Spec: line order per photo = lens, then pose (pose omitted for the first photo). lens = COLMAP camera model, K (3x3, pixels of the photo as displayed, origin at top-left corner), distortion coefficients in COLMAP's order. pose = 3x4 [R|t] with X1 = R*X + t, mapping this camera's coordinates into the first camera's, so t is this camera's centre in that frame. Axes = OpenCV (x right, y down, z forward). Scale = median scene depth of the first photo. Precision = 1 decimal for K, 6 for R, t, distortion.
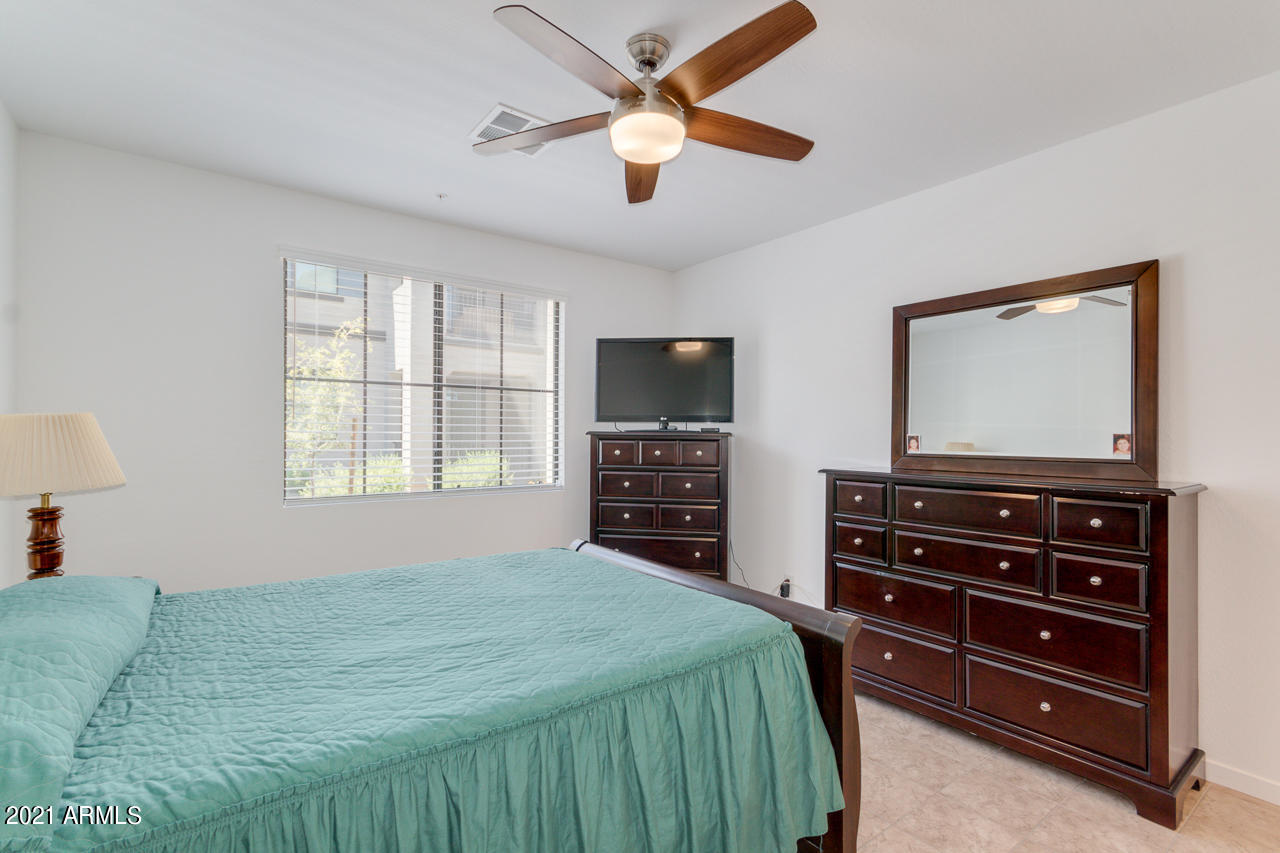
lens RADIAL K [[599.5, 0, 650.5], [0, 599.5, 430.9], [0, 0, 1]] dist [0.005704, 0.004955]
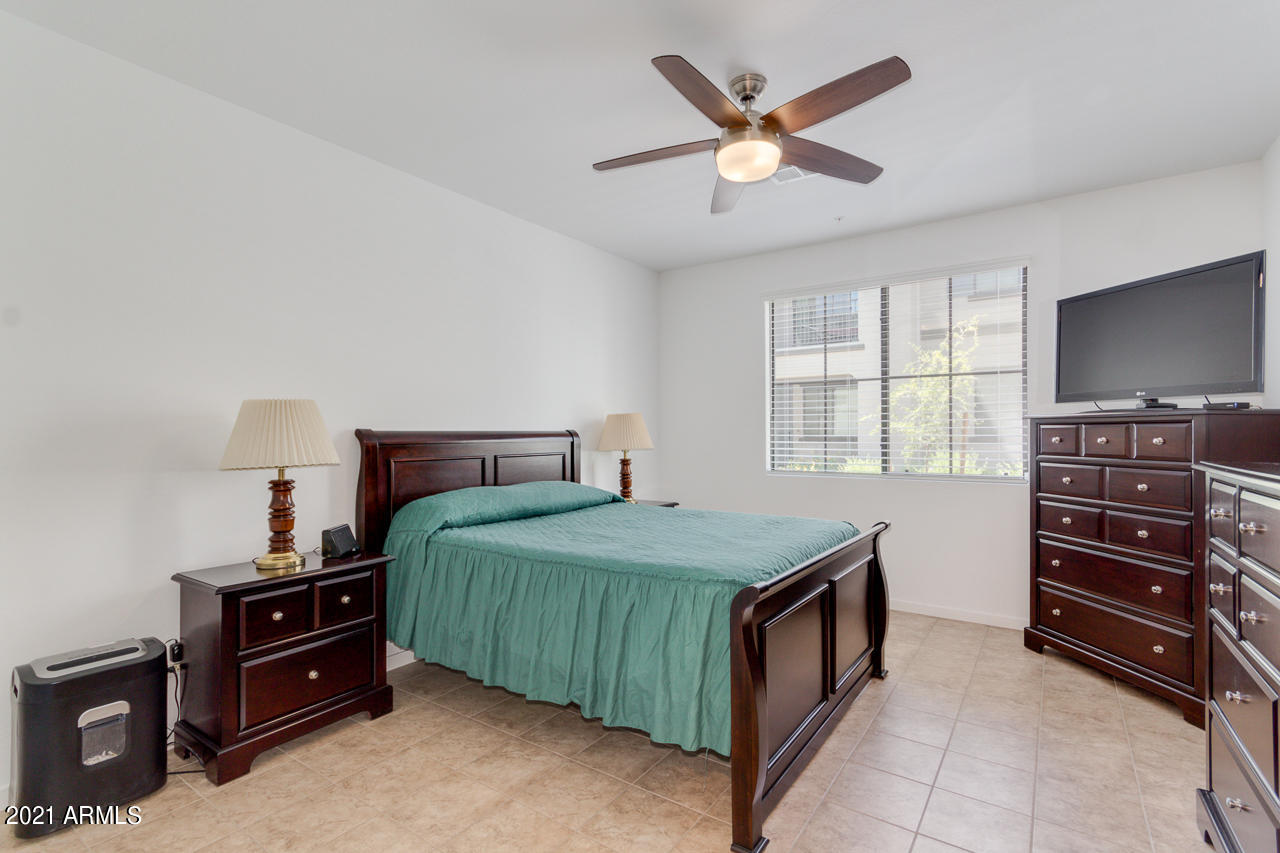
lens RADIAL K [[599.5, 0, 646.1], [0, 599.5, 432.6], [0, 0, 1]] dist [0.005704, 0.004955]
pose [[0.315965, -0.007968, -0.948738, 0.666188], [0.007138, 0.999956, -0.006021, 0.033624], [0.948744, -0.004870, 0.316008, 0.277201]]
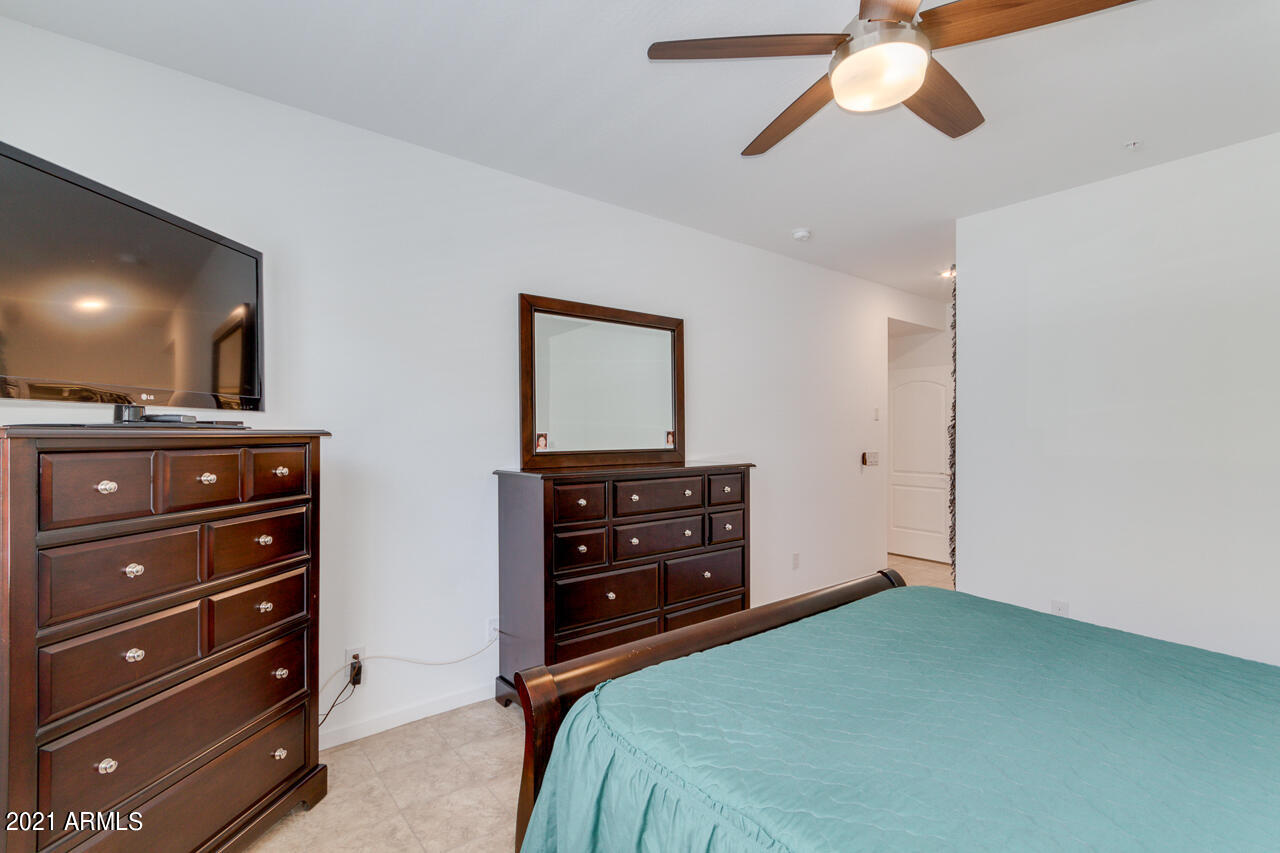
lens RADIAL K [[599.5, 0, 645.6], [0, 599.5, 430.0], [0, 0, 1]] dist [0.005704, 0.004955]
pose [[-0.036847, -0.002770, 0.999317, -0.521092], [-0.007110, 0.999972, 0.002510, -0.001120], [-0.999296, -0.007012, -0.036865, 0.849765]]
